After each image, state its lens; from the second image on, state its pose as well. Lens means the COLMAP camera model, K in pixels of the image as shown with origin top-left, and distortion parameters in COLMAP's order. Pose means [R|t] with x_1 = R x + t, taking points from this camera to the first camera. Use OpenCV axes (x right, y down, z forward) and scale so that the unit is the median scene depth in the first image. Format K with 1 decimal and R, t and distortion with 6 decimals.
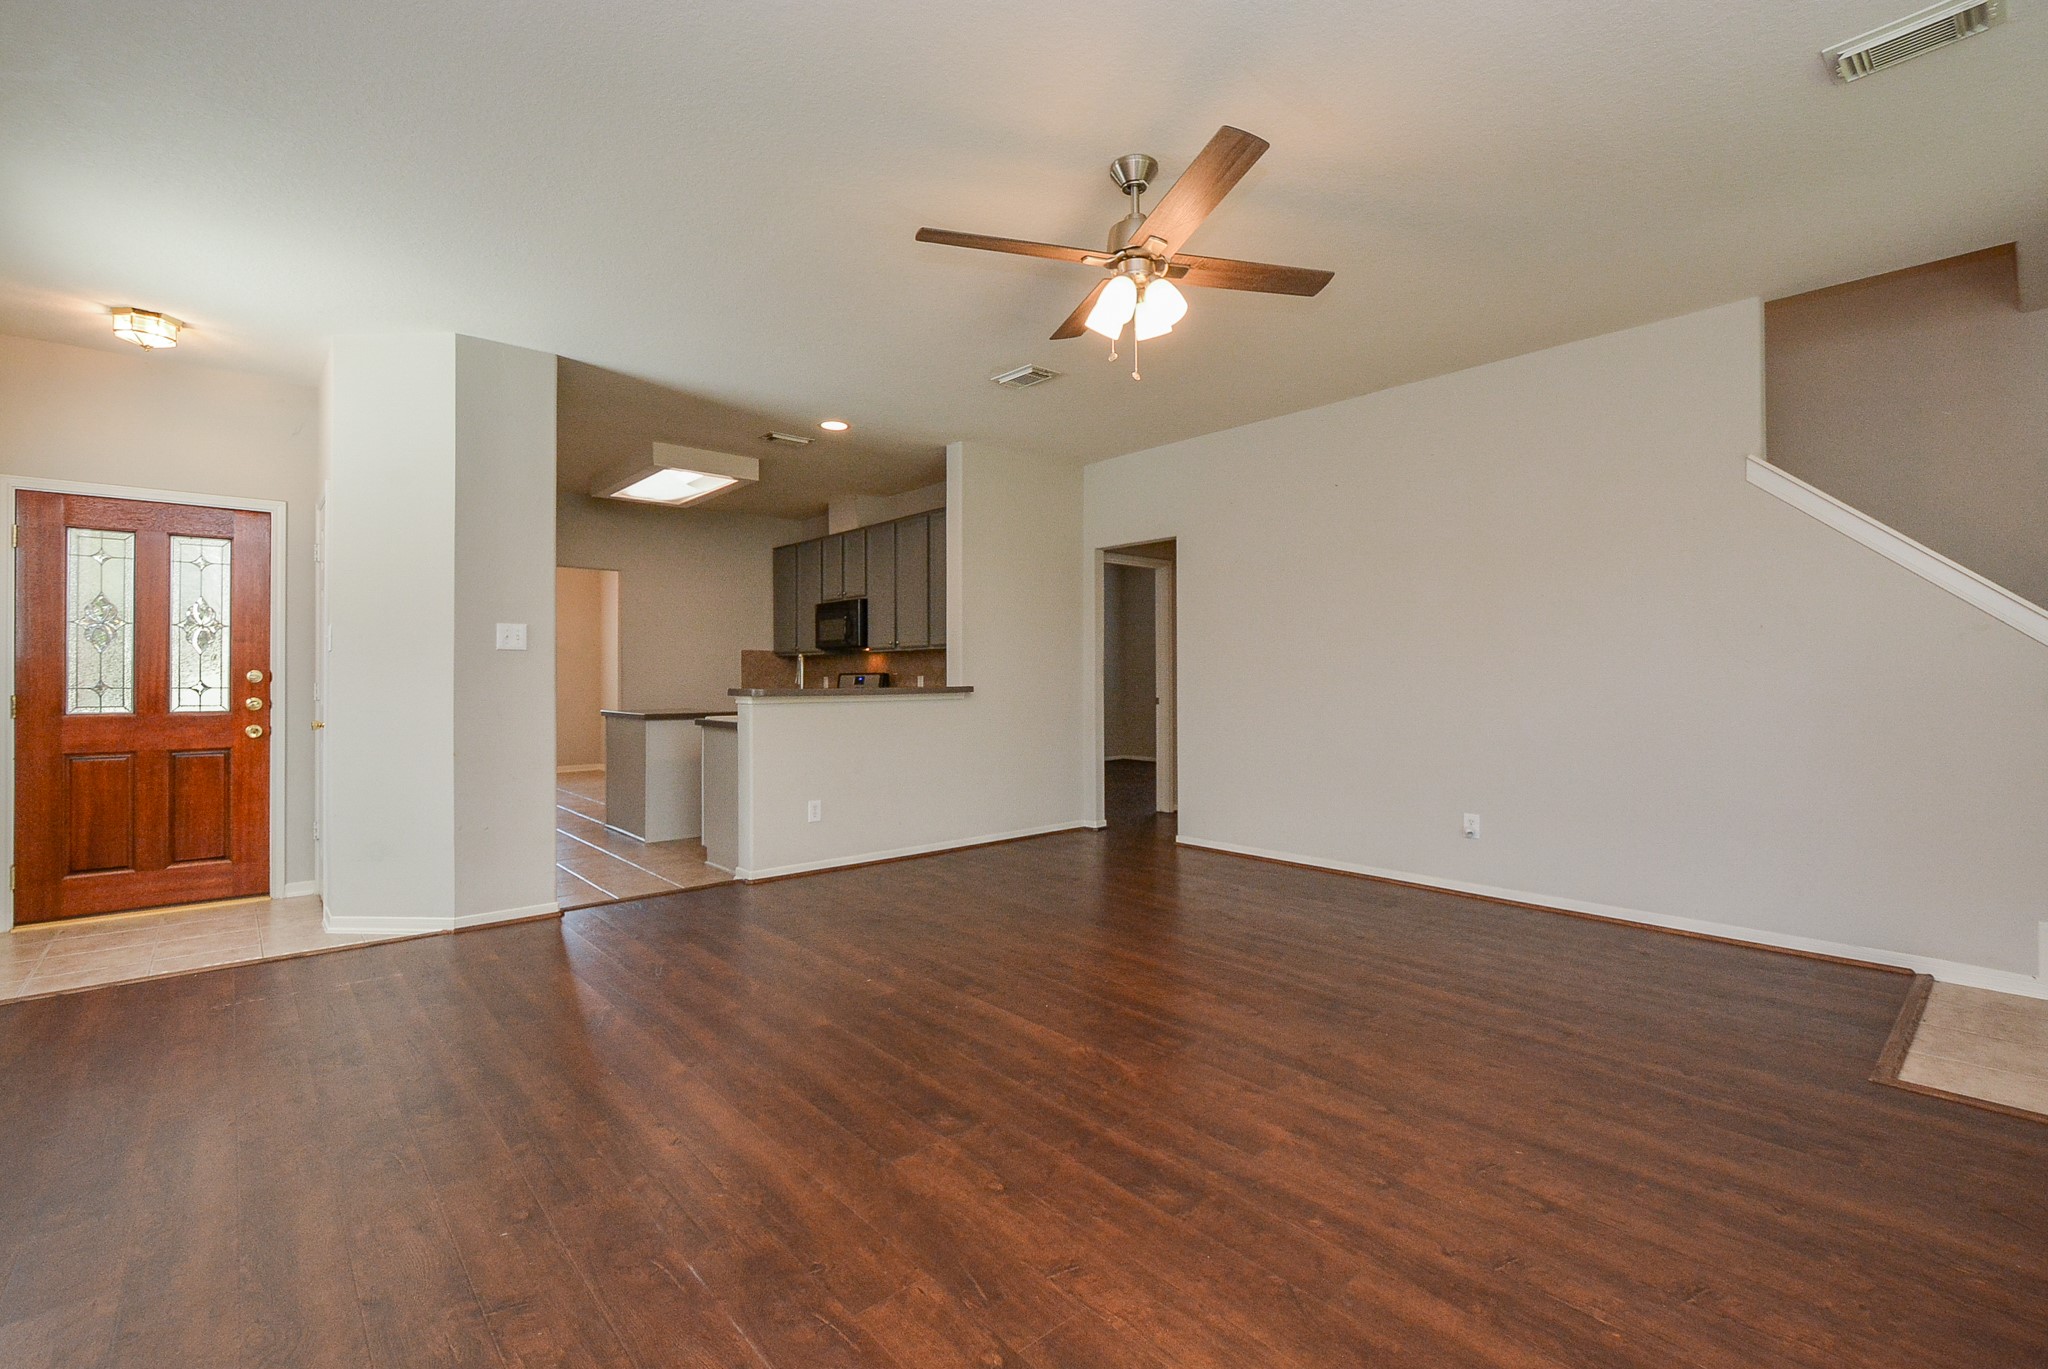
lens RADIAL K [[898.6, 0, 1032.3], [0, 898.6, 671.8], [0, 0, 1]] dist [0.002055, -0.001508]
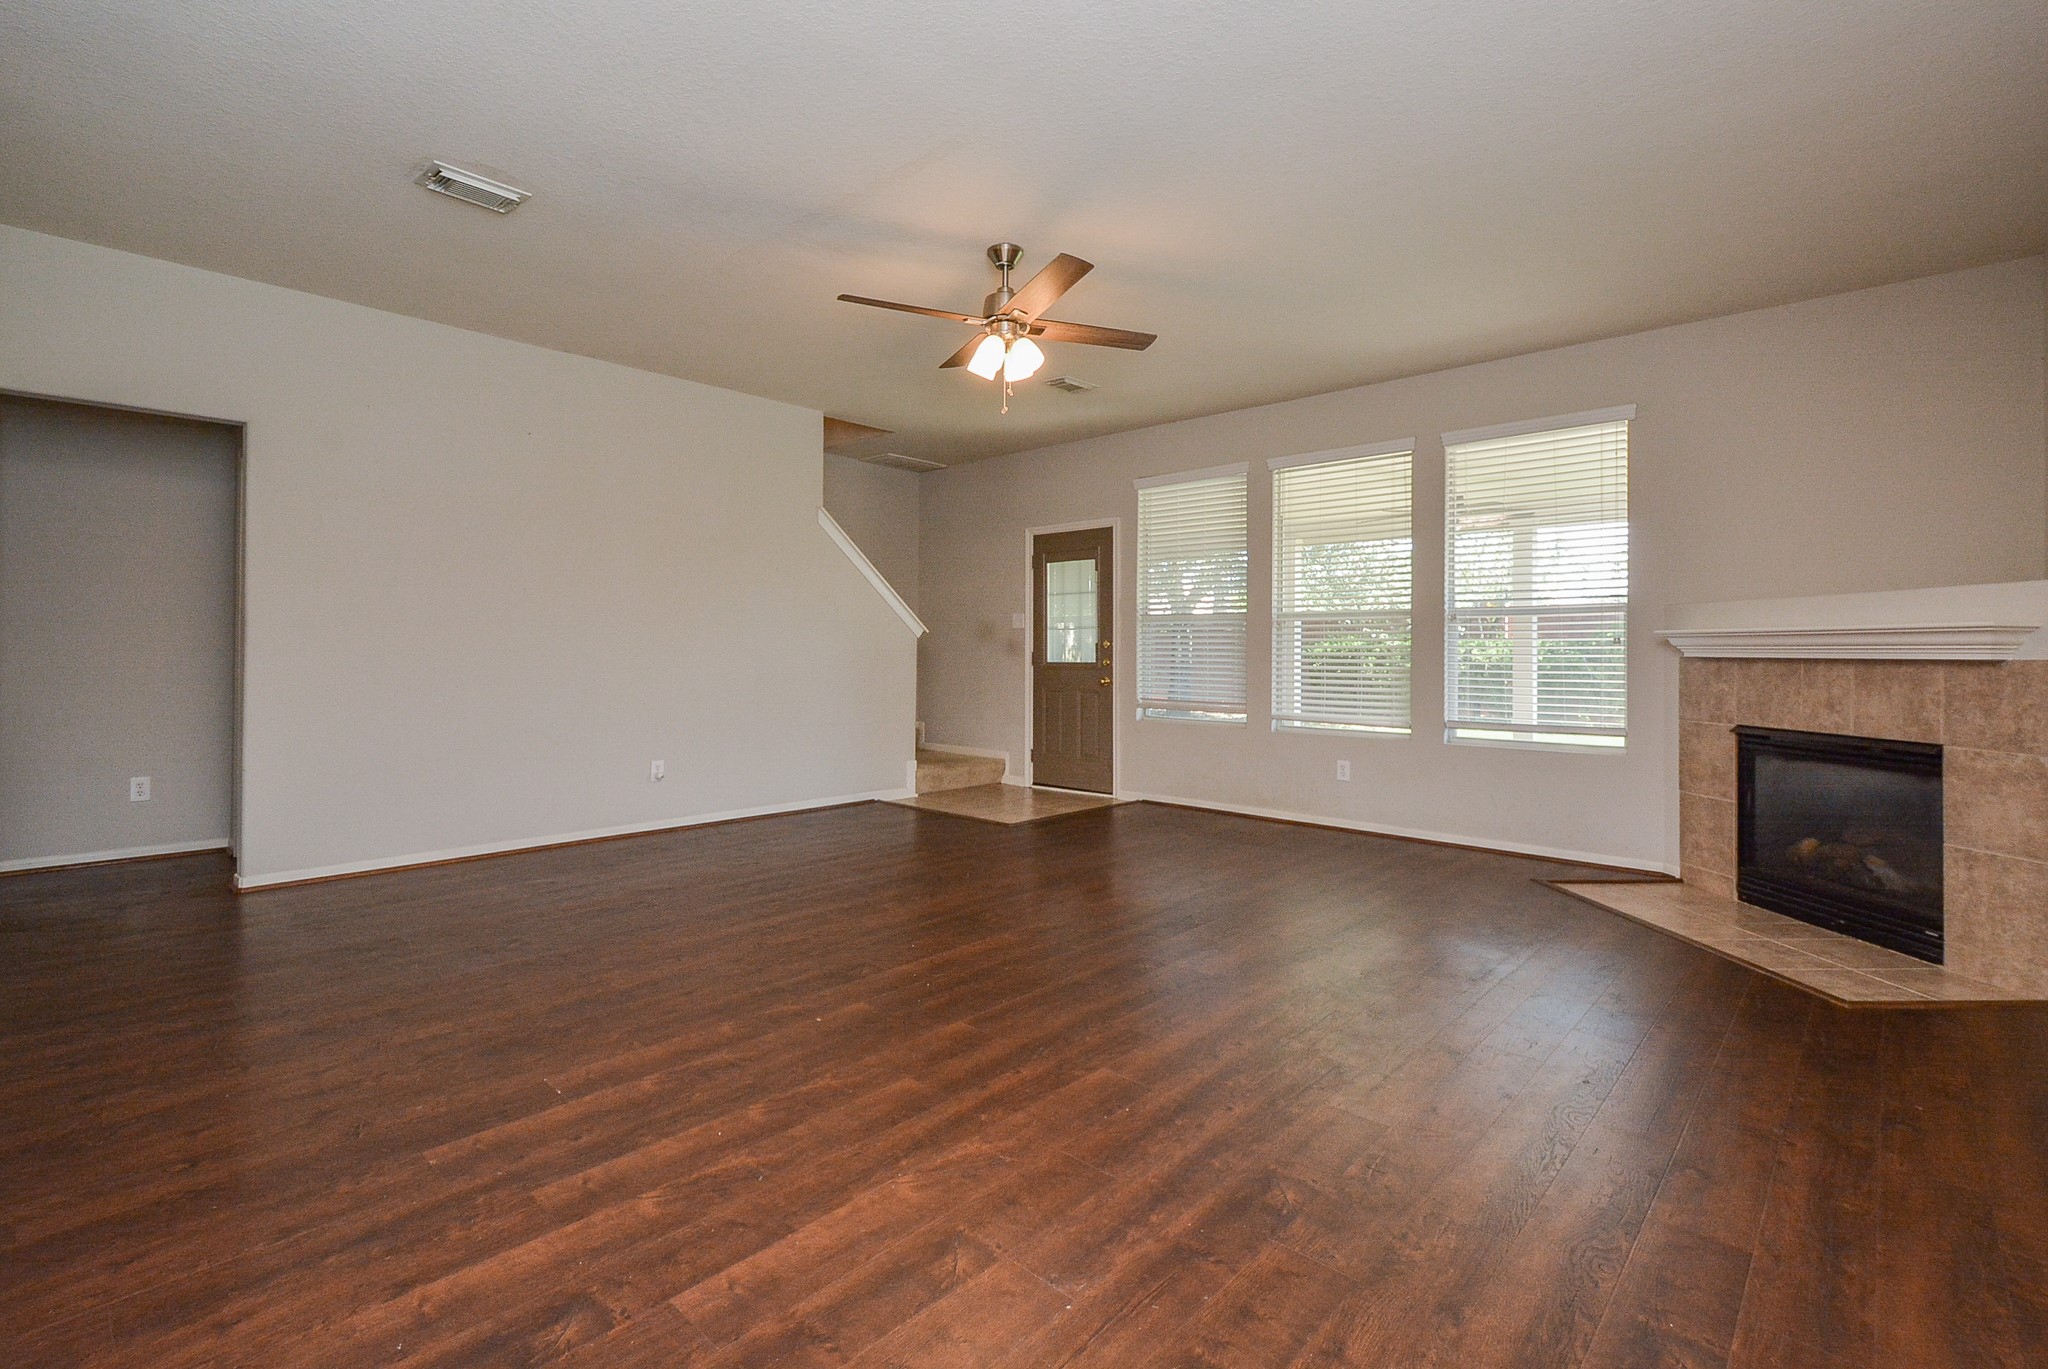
lens RADIAL K [[959.6, 0, 977.7], [0, 959.6, 636.3], [0, 0, 1]] dist [0.009774, -0.000812]
pose [[-0.063212, 0.015726, 0.997876, -0.578222], [-0.010107, 0.999814, -0.016397, 0.012101], [-0.997949, -0.011122, -0.063042, 0.513580]]
